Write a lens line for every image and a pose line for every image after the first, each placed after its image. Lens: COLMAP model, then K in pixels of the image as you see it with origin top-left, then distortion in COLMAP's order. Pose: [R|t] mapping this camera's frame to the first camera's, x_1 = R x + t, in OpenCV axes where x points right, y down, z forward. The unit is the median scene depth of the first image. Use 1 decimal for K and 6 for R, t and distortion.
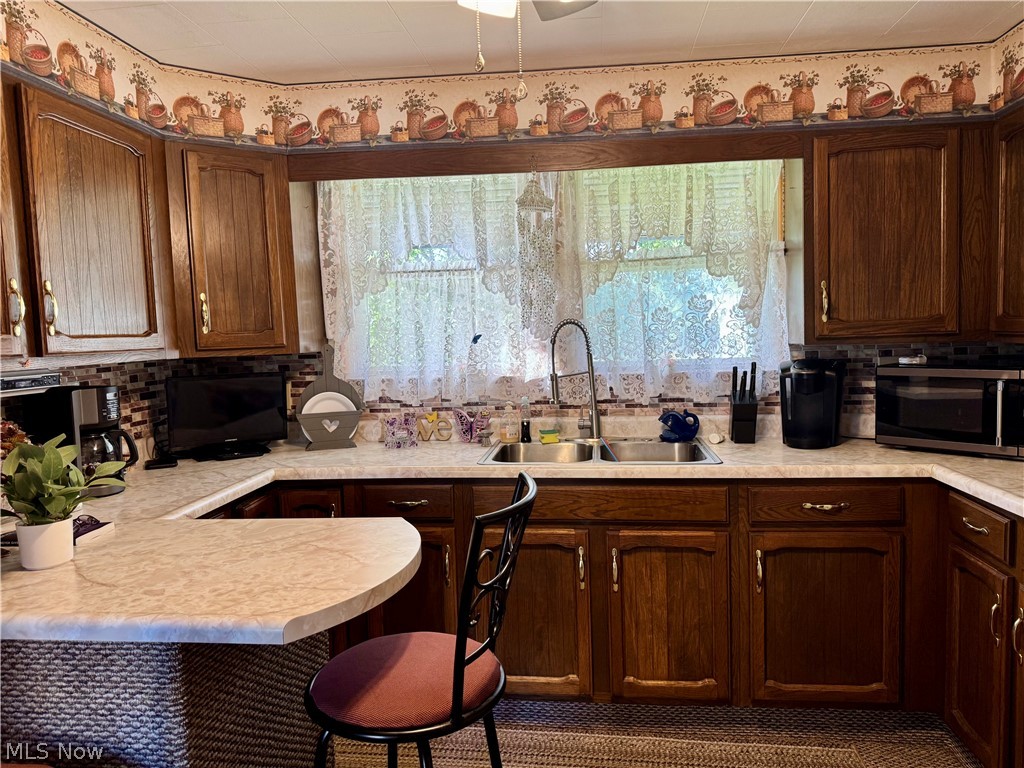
lens RADIAL K [[716.2, 0, 508.8], [0, 716.2, 386.2], [0, 0, 1]] dist [0.042655, -0.064609]
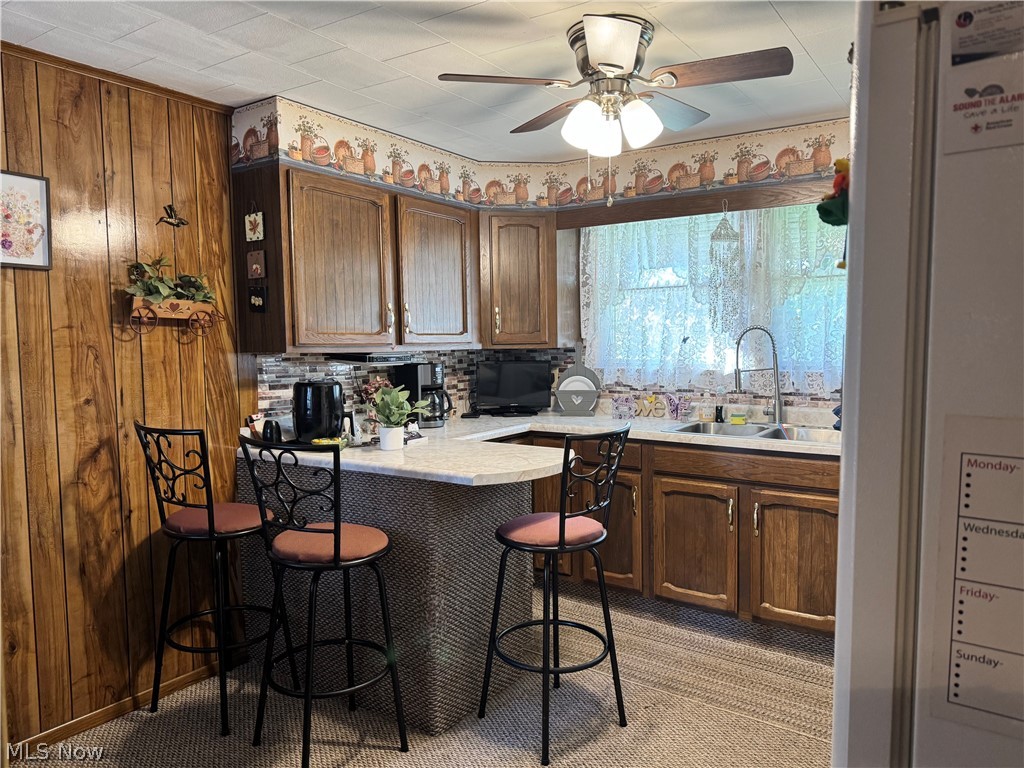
lens RADIAL K [[689.2, 0, 500.0], [0, 689.2, 393.3], [0, 0, 1]] dist [0.080910, -0.136532]
pose [[0.879874, 0.058261, -0.471621, 0.298498], [-0.051585, 0.998301, 0.027084, 0.015433], [0.472398, 0.000498, 0.881385, -0.313822]]
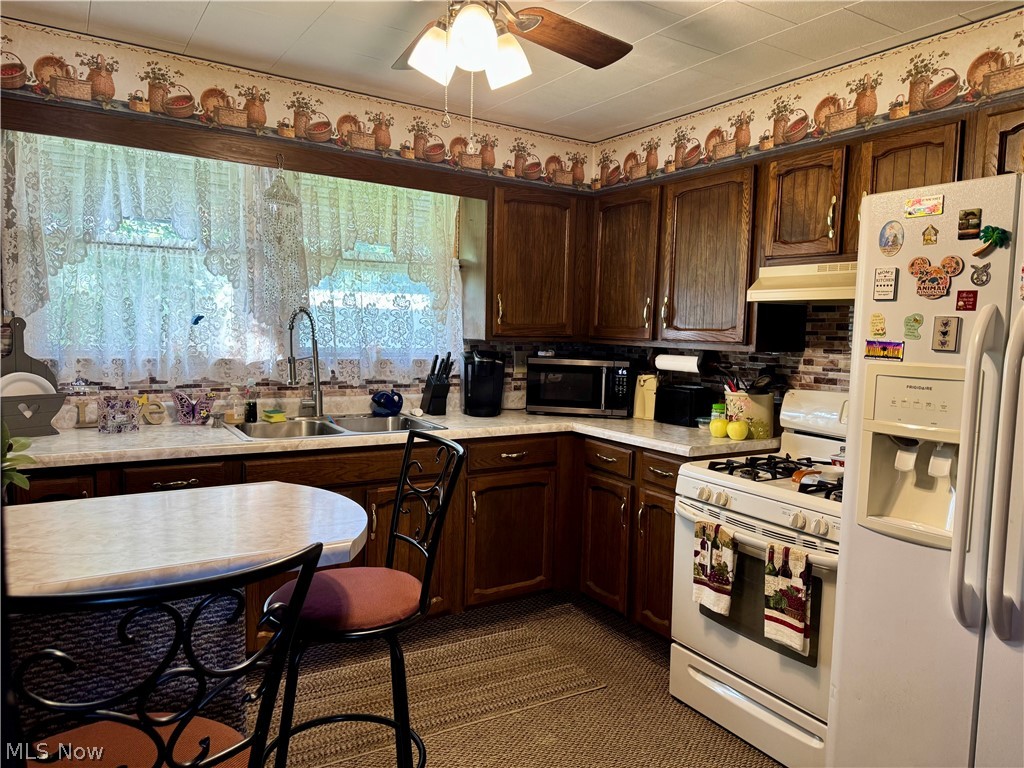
lens RADIAL K [[689.2, 0, 500.0], [0, 689.2, 393.3], [0, 0, 1]] dist [0.080910, -0.136532]
pose [[0.781439, -0.007075, 0.623941, -0.372862], [-0.000817, 0.999923, 0.012361, 0.026742], [-0.623981, -0.010169, 0.781373, -0.025312]]
